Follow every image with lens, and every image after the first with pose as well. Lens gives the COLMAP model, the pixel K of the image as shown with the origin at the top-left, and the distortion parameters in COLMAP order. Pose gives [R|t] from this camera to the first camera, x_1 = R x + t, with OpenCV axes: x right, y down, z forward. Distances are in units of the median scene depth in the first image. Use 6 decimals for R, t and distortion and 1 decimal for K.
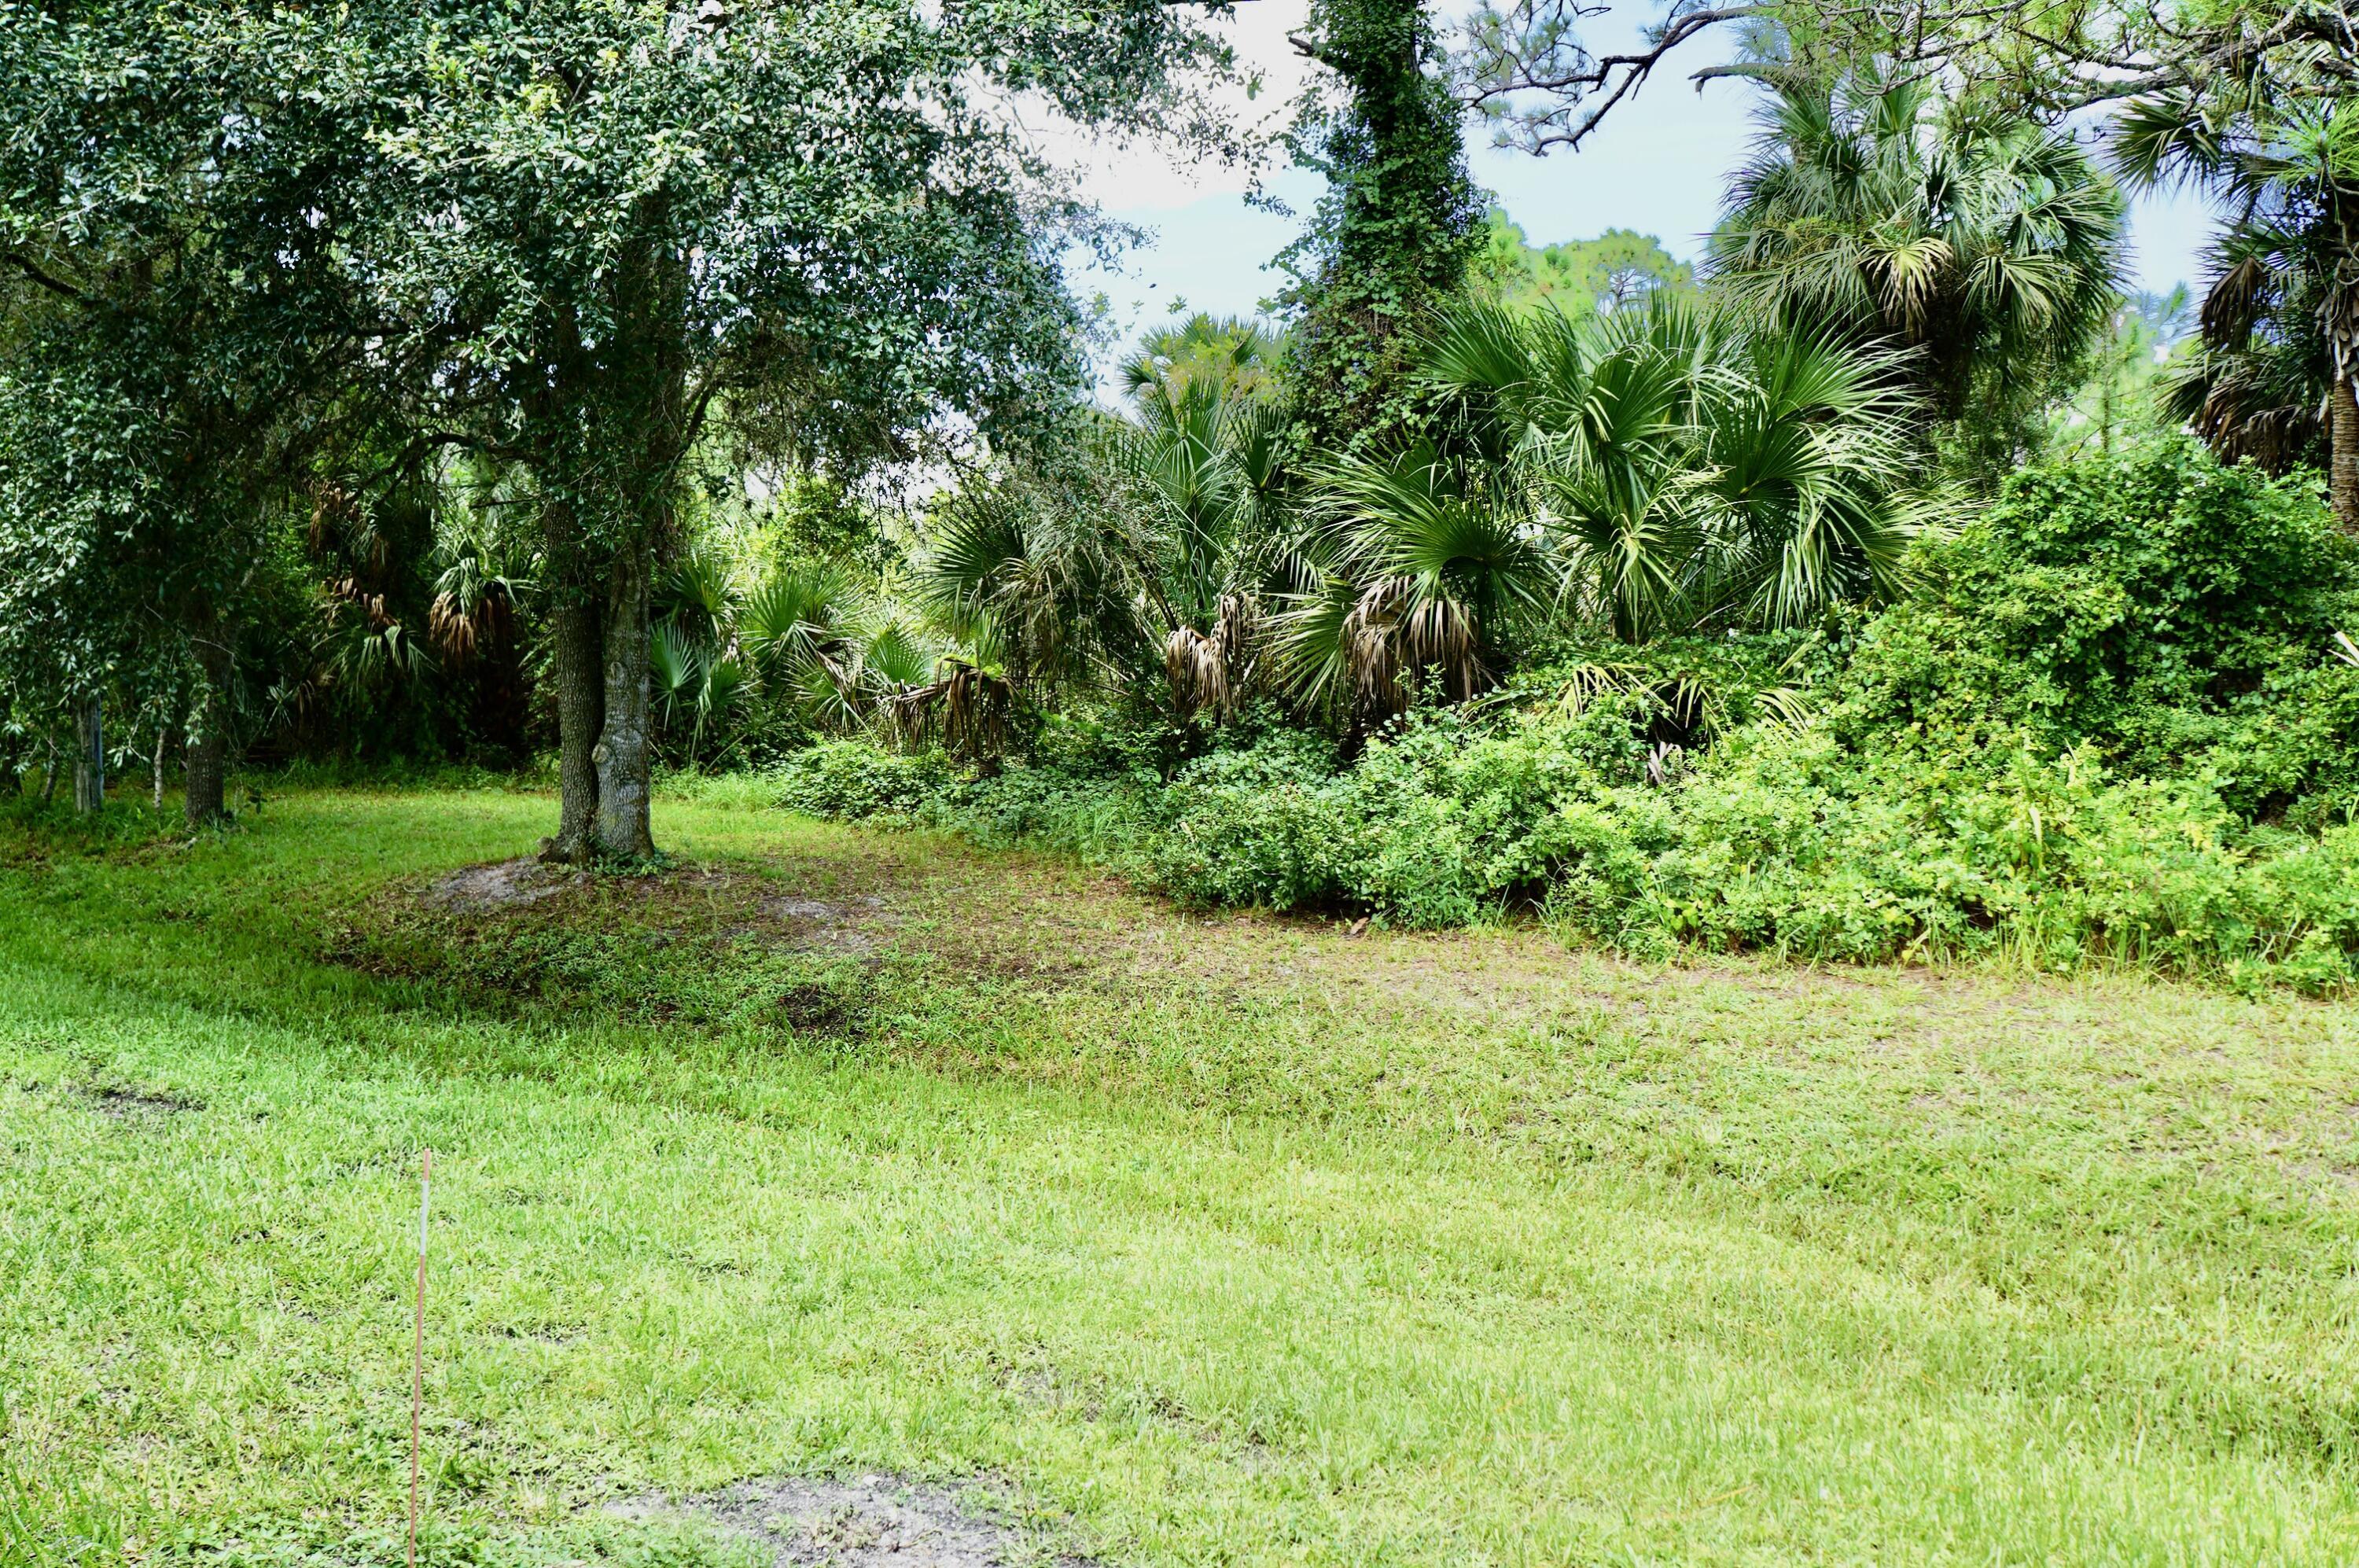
lens RADIAL K [[1888.4, 0, 1179.5], [0, 1888.4, 784.0], [0, 0, 1]] dist [-0.180901, 0.137717]
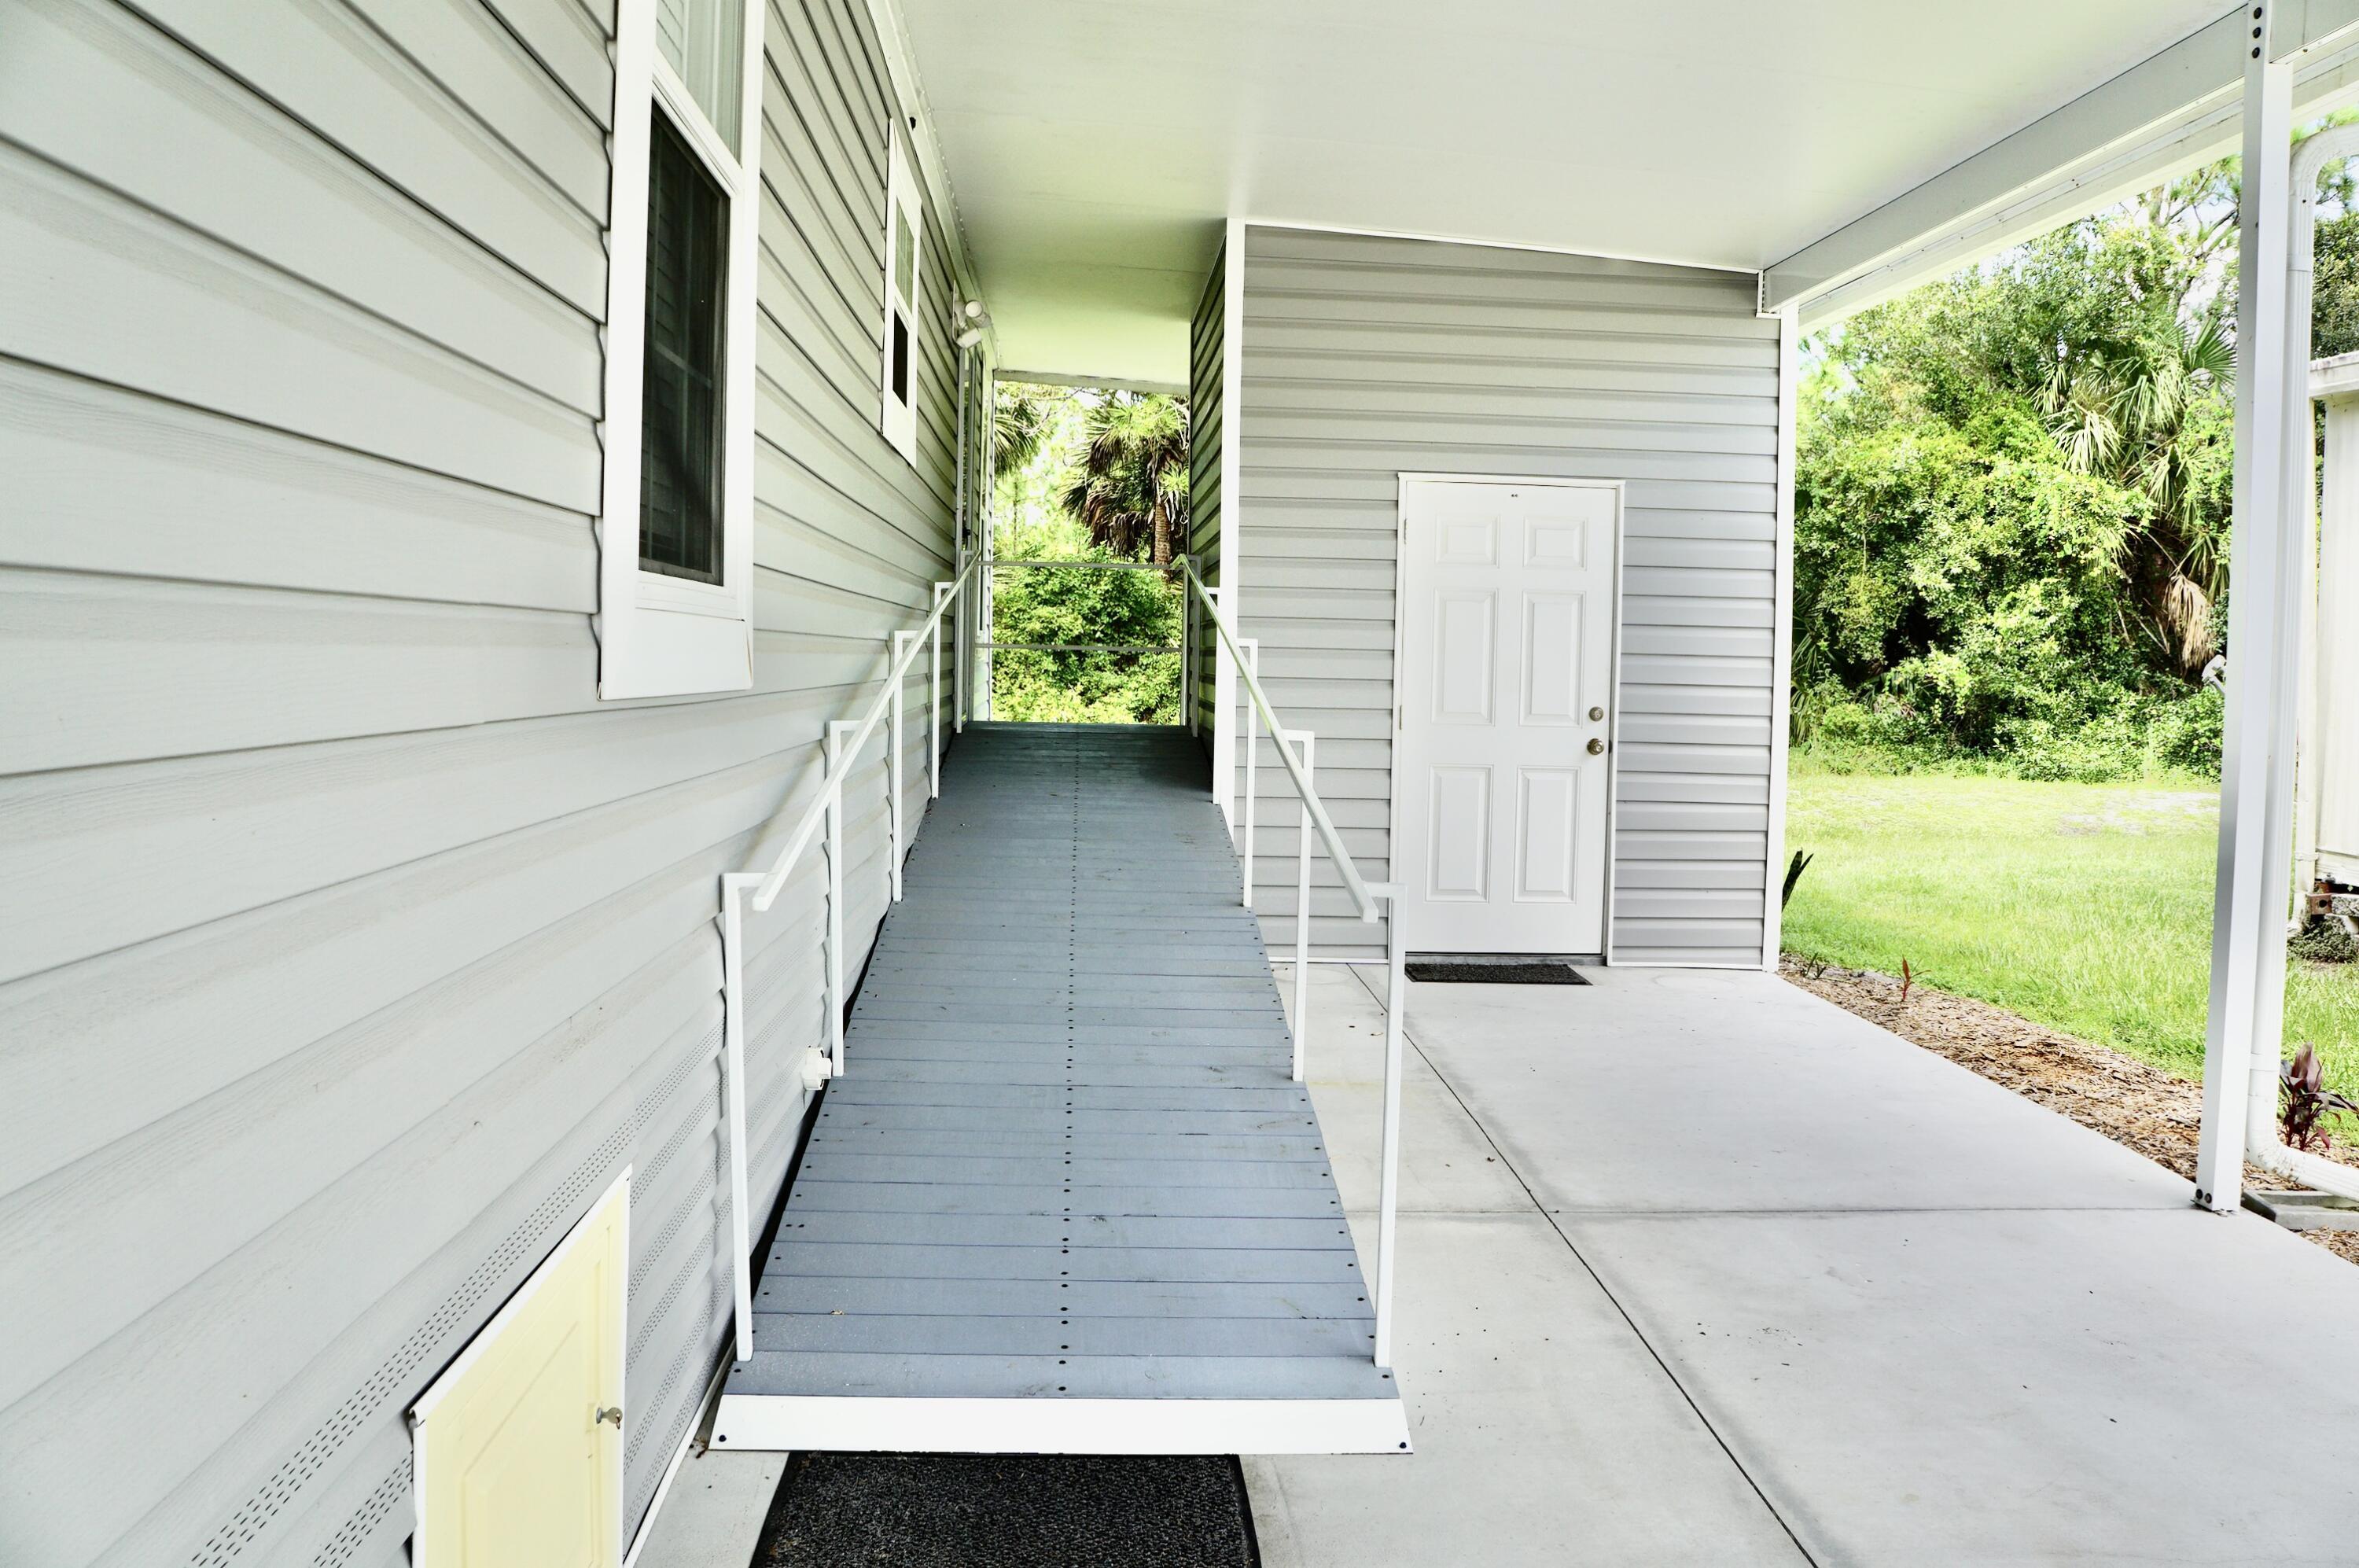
lens RADIAL K [[1888.4, 0, 1179.5], [0, 1888.4, 784.0], [0, 0, 1]] dist [-0.180901, 0.137717]
pose [[0.821825, -0.025111, 0.569187, -0.671040], [0.021013, 0.999684, 0.013765, 0.063130], [-0.569353, 0.000648, 0.822093, -0.921427]]
